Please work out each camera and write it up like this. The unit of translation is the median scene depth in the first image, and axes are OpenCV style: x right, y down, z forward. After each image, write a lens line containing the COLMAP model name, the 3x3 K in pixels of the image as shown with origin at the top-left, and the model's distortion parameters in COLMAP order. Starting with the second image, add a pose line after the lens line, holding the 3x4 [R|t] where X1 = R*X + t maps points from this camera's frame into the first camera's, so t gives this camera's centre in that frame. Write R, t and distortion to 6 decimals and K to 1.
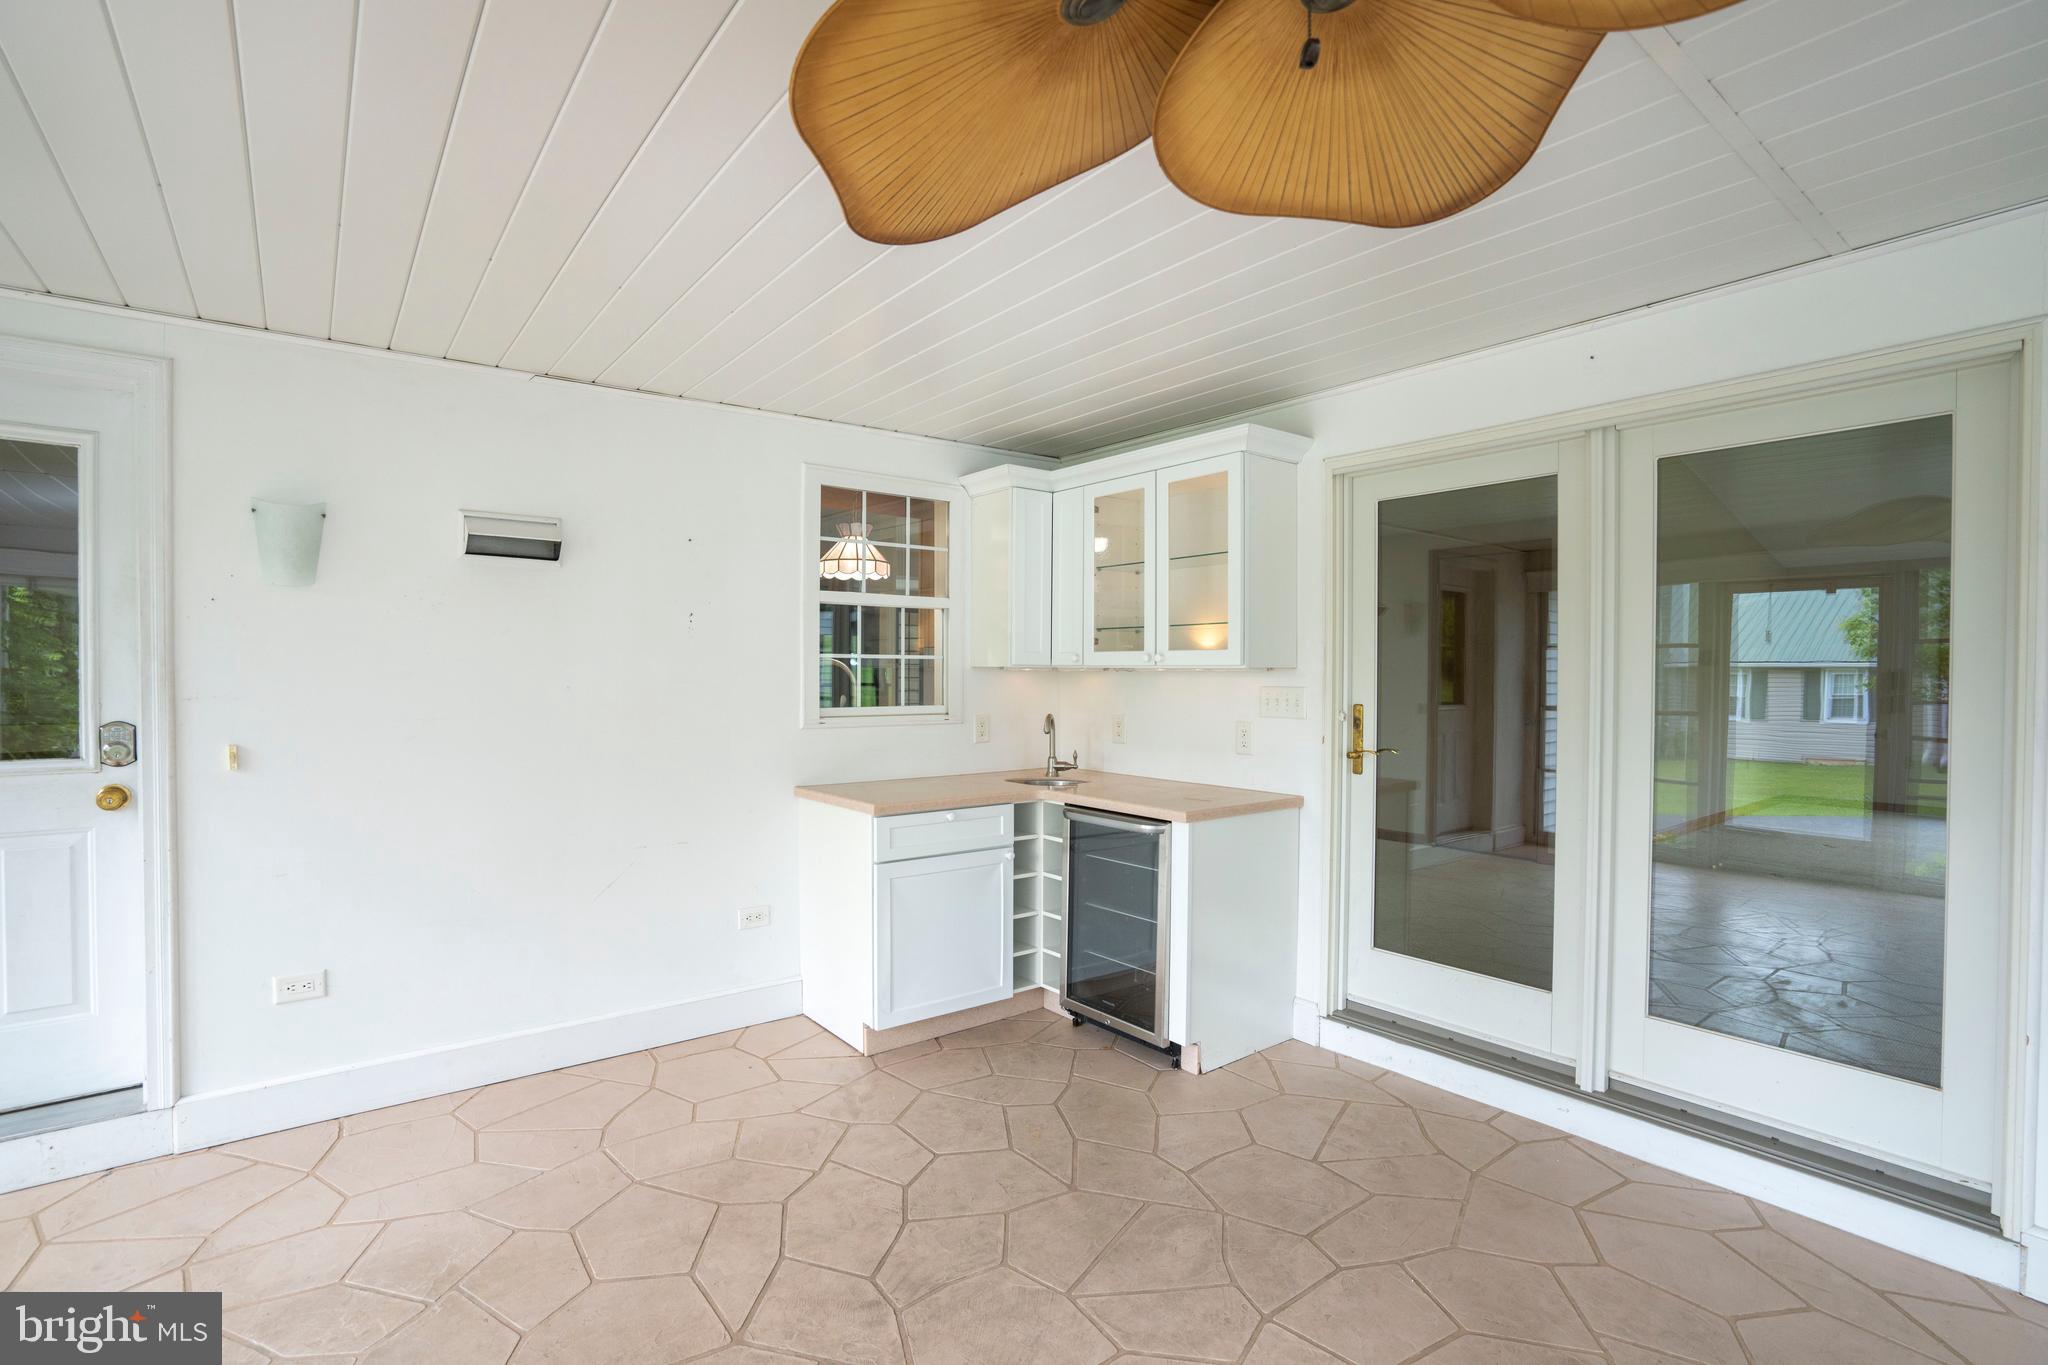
lens RADIAL K [[949.6, 0, 1019.7], [0, 949.6, 685.8], [0, 0, 1]] dist [-0.063982, 0.025113]
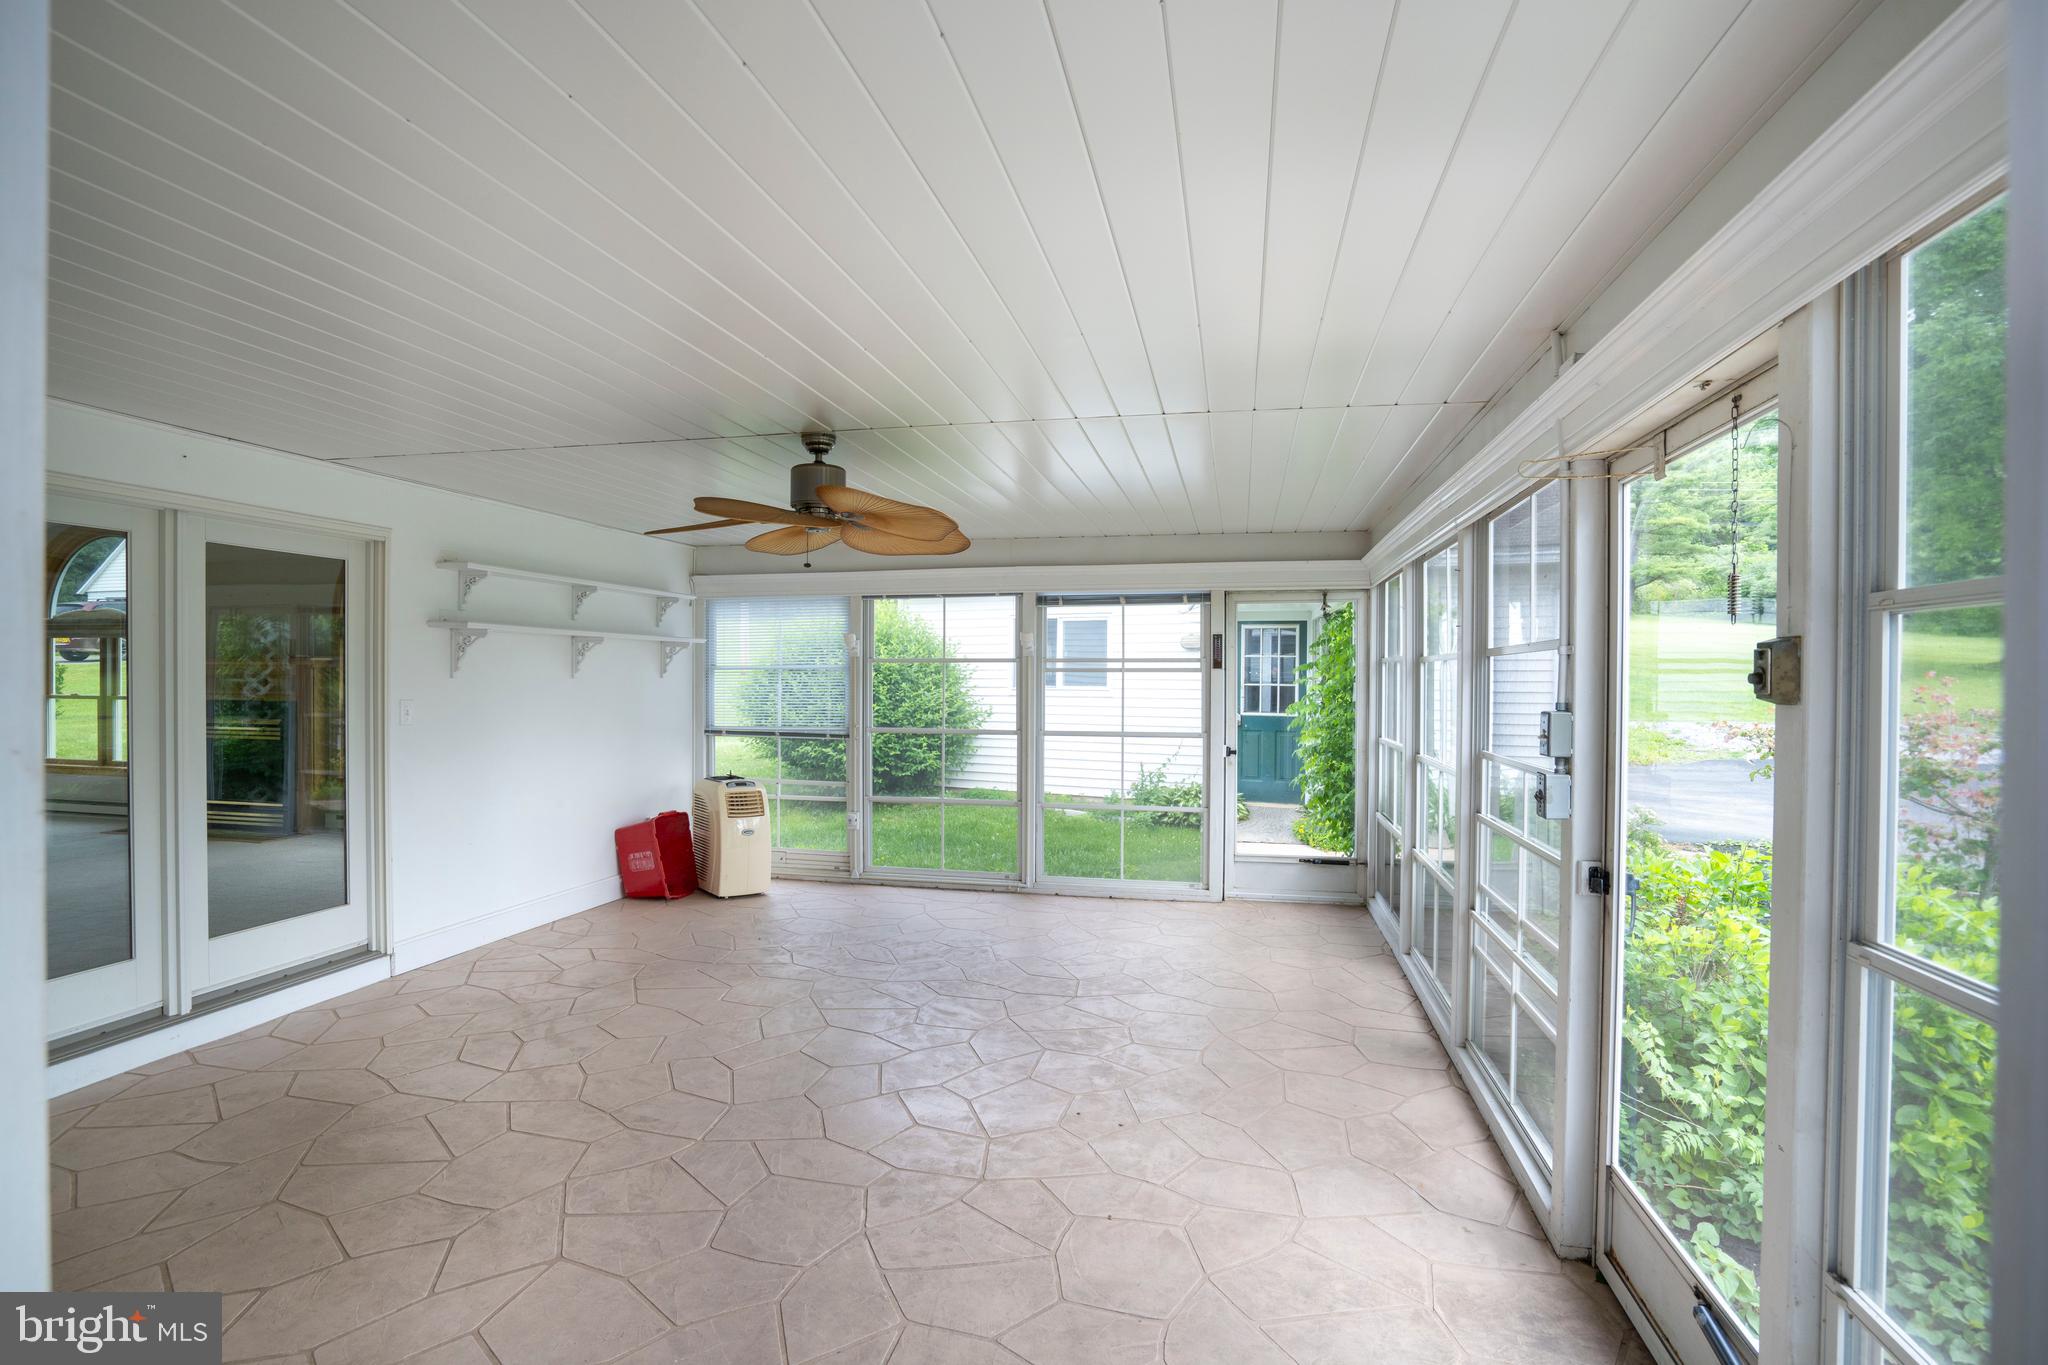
lens RADIAL K [[949.6, 0, 1019.7], [0, 949.6, 685.8], [0, 0, 1]] dist [-0.063982, 0.025113]
pose [[-0.629532, -0.010553, 0.776903, -1.140585], [0.012537, 0.999640, 0.023737, -0.036700], [-0.776873, 0.024684, -0.629173, 0.905316]]
